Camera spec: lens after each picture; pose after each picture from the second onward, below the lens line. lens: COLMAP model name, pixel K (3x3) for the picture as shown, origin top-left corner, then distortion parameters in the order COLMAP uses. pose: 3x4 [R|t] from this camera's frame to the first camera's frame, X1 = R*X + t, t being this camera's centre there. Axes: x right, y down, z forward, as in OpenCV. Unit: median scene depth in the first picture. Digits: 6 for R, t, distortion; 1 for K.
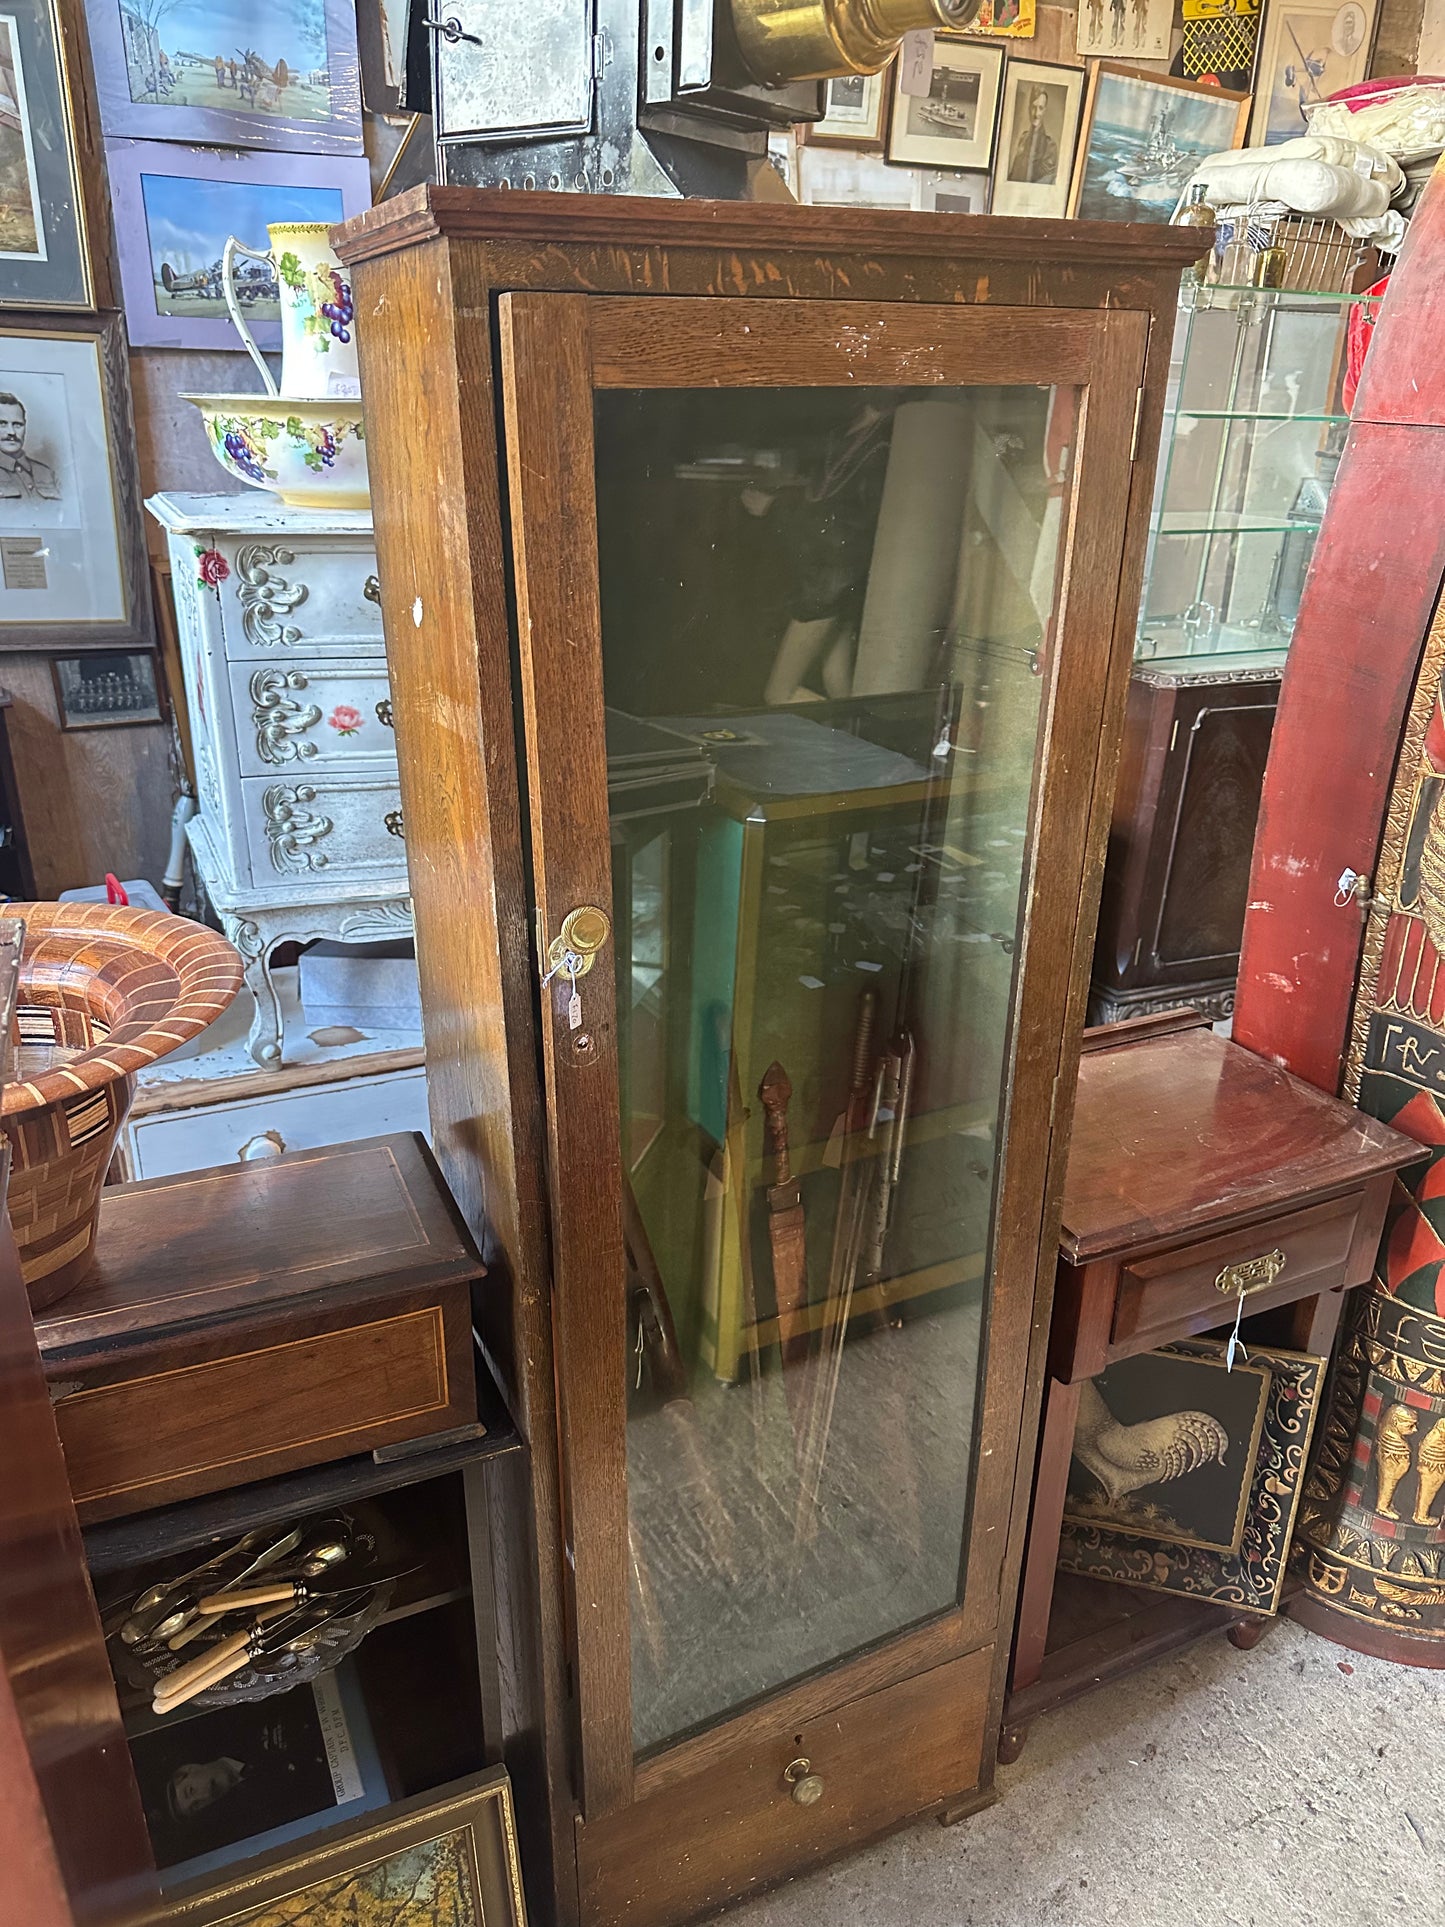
lens RADIAL K [[1375.0, 0, 707.9], [0, 1375.0, 960.1], [0, 0, 1]] dist [0.003039, -0.010950]
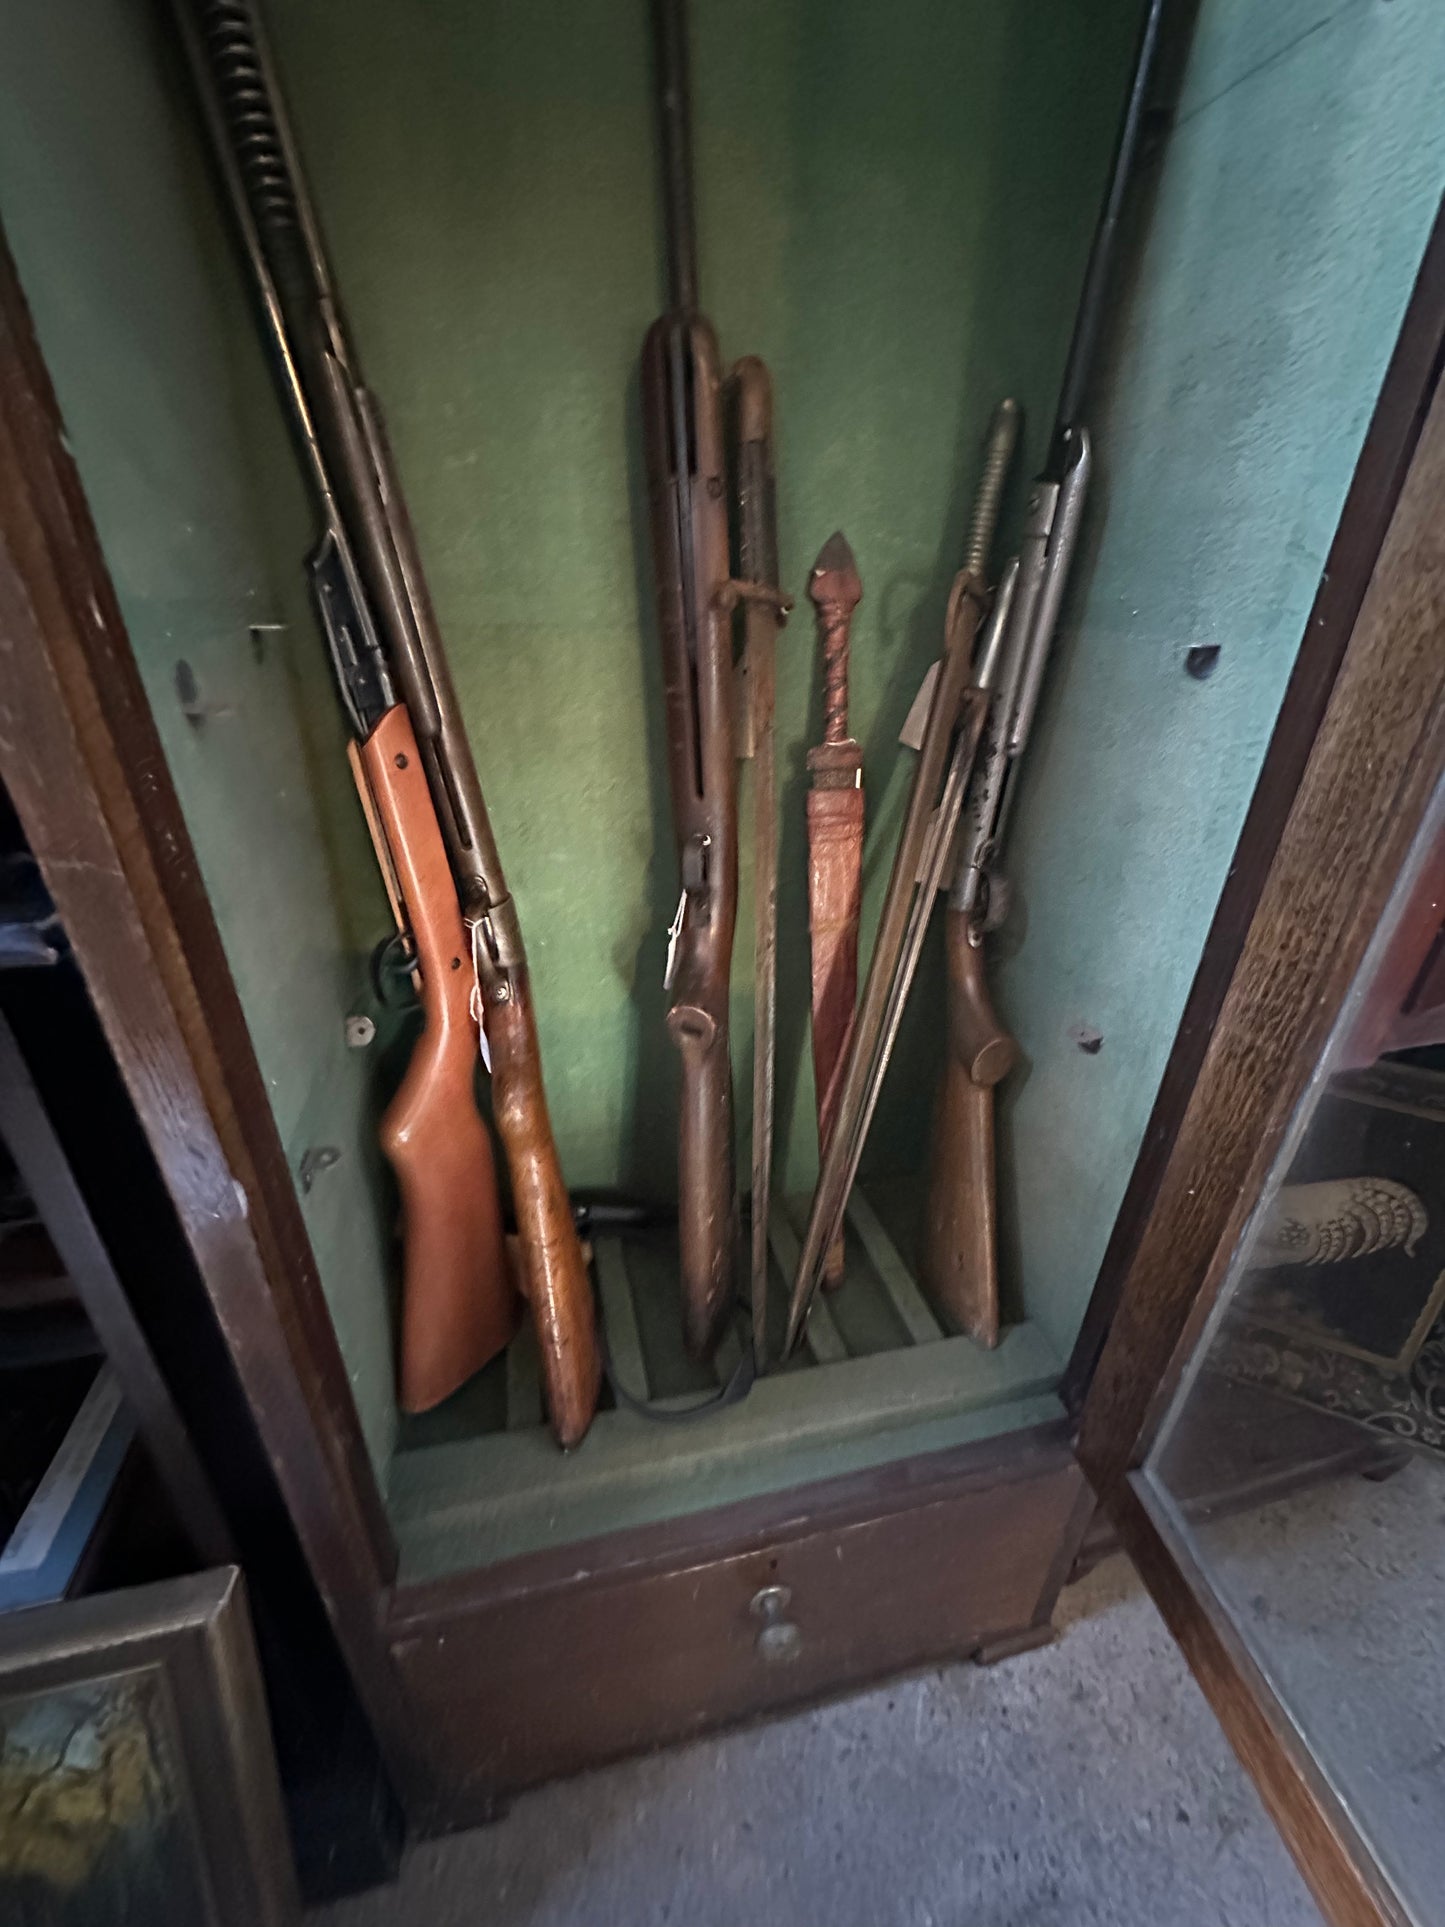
lens RADIAL K [[766.6, 0, 716.8], [0, 766.6, 969.4], [0, 0, 1]] dist [-0.016739, 0.005431]
pose [[0.981469, 0.093598, -0.167208, 0.063883], [-0.082658, 0.994028, 0.071242, 0.227135], [0.172877, -0.056101, 0.983344, 0.571906]]
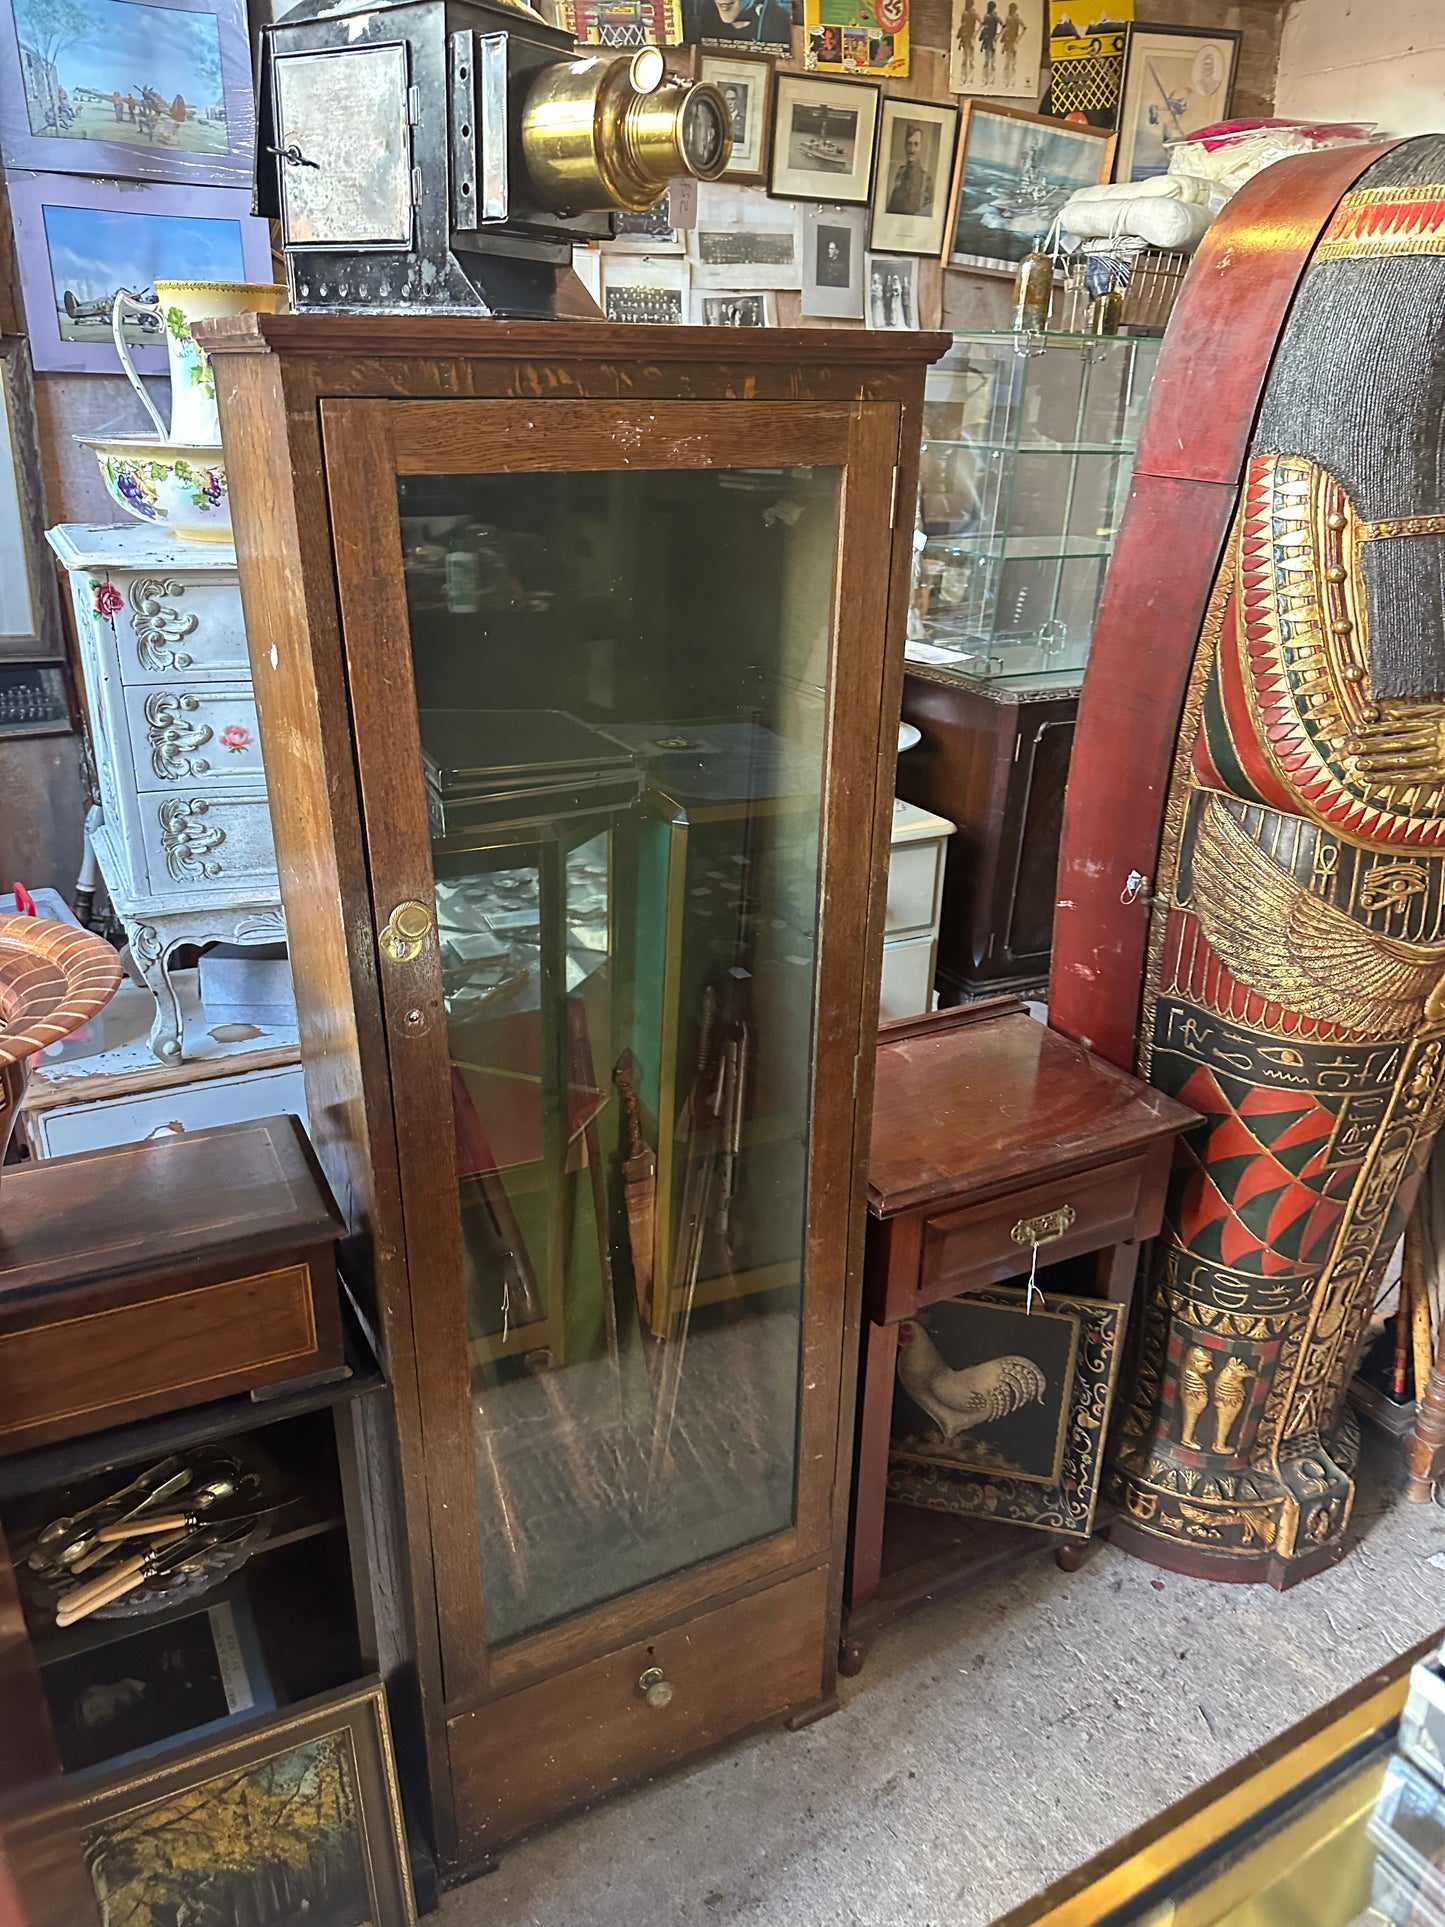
lens RADIAL K [[1367.2, 0, 708.0], [0, 1367.2, 968.4], [0, 0, 1]] dist [0.012485, -0.018707]
pose [[0.998885, -0.011679, 0.045752, 0.059212], [0.011280, 0.999896, 0.008981, 0.000111], [-0.045852, -0.008455, 0.998912, -0.100893]]
